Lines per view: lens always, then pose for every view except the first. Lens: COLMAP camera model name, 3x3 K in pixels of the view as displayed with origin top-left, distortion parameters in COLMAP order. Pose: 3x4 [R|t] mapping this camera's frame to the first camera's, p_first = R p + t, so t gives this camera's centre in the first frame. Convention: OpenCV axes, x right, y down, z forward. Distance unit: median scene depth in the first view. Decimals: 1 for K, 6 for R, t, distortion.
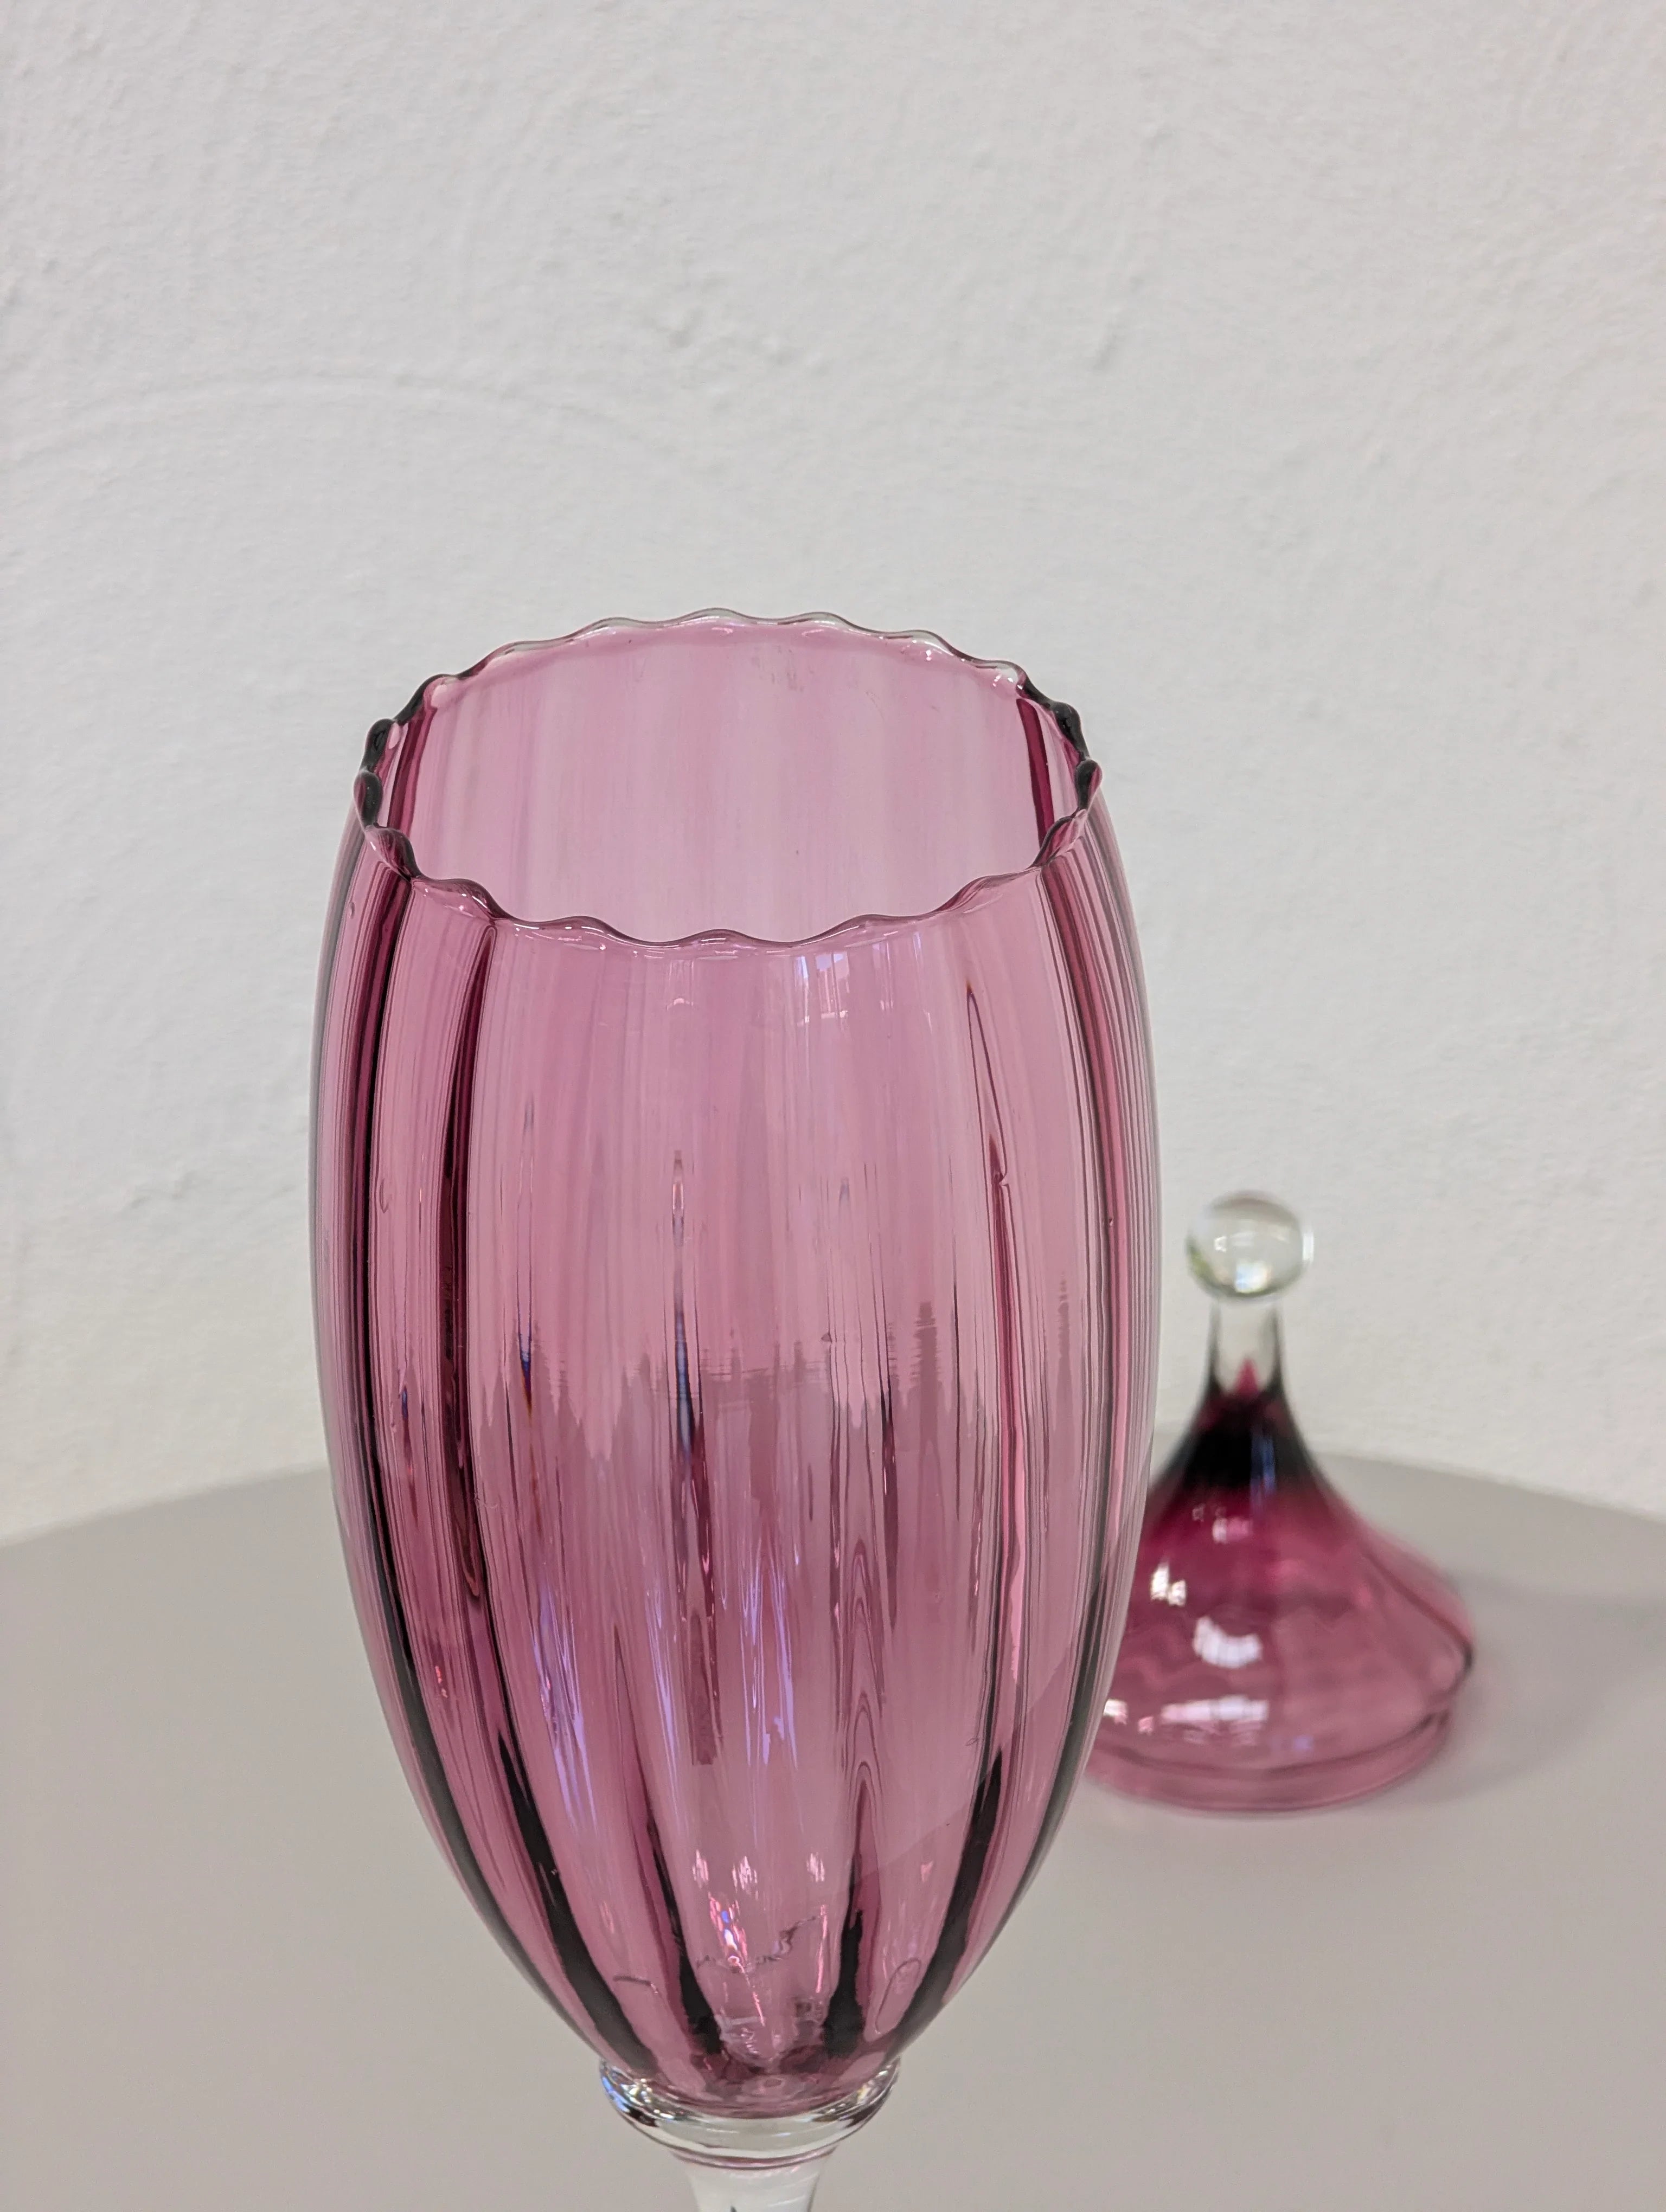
lens RADIAL K [[6937.0, 0, 875.8], [0, 6937.0, 1076.4], [0, 0, 1]] dist [0.472734, -1.739269]
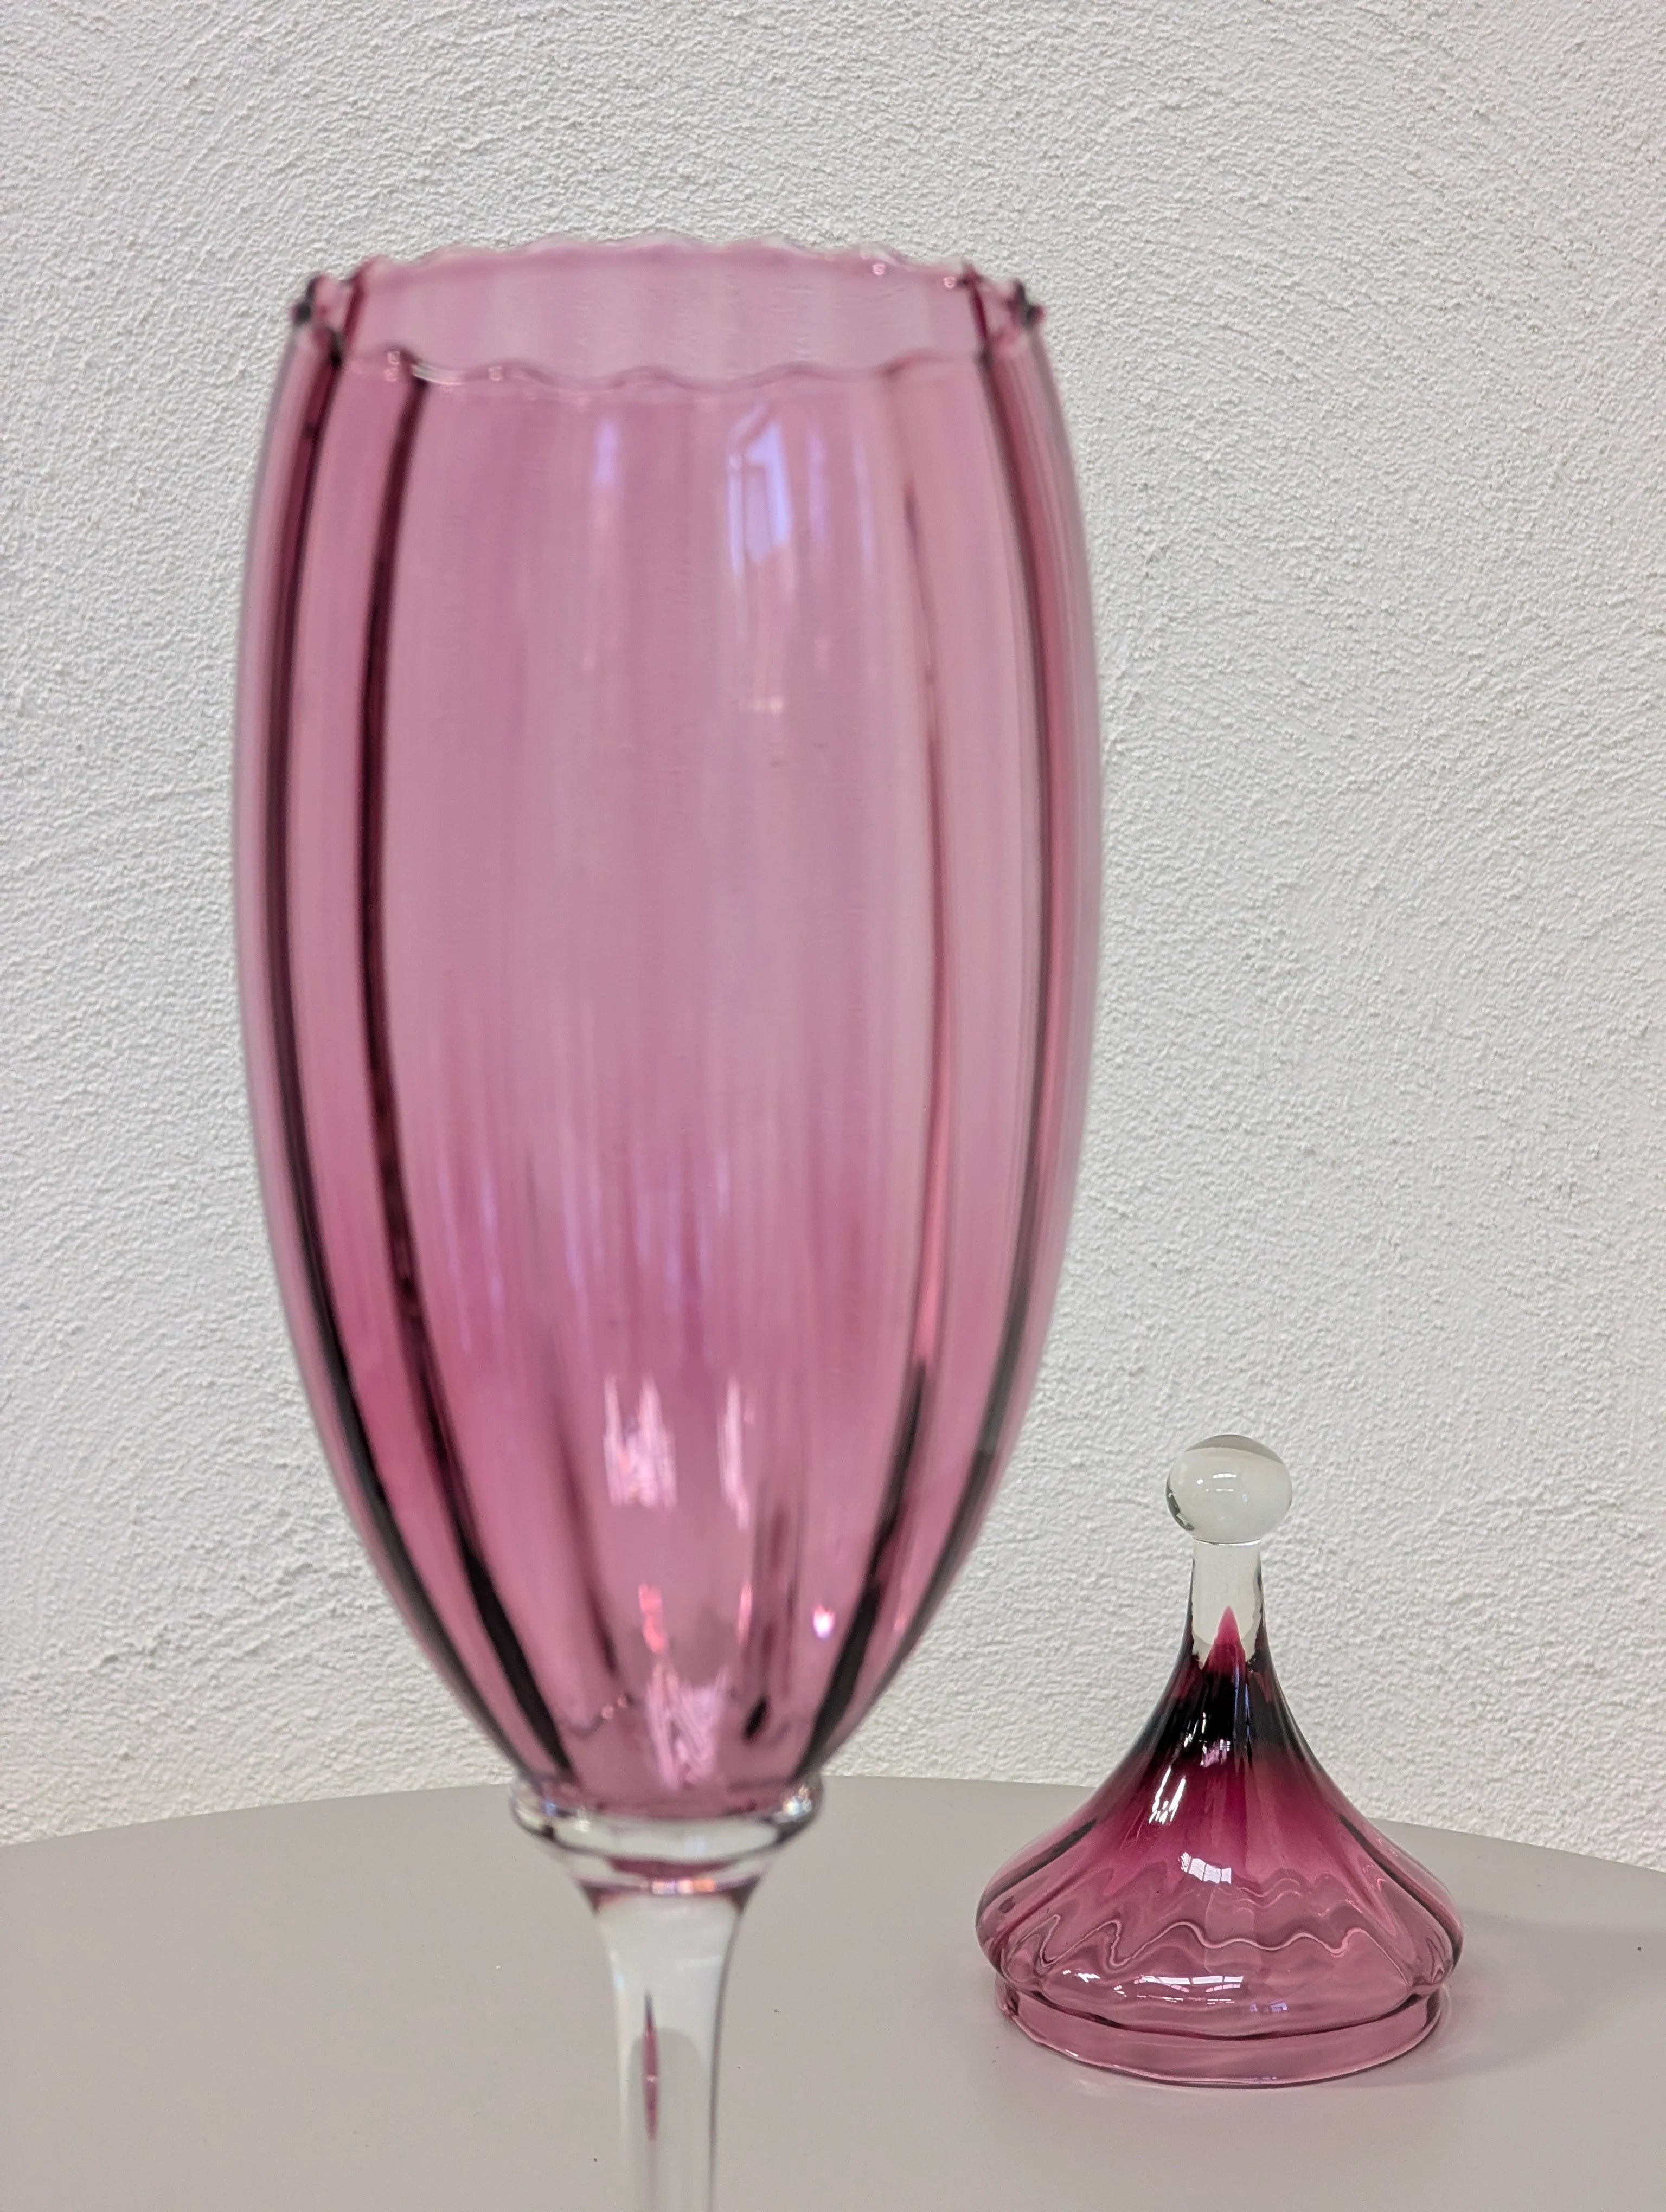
lens RADIAL K [[6937.0, 0, 875.8], [0, 6937.0, 1076.4], [0, 0, 1]] dist [0.472734, -1.739269]
pose [[0.999759, 0.018785, -0.011380, 0.020868], [-0.020746, 0.977803, -0.208497, 0.259384], [0.007211, 0.208683, 0.977957, 0.046914]]
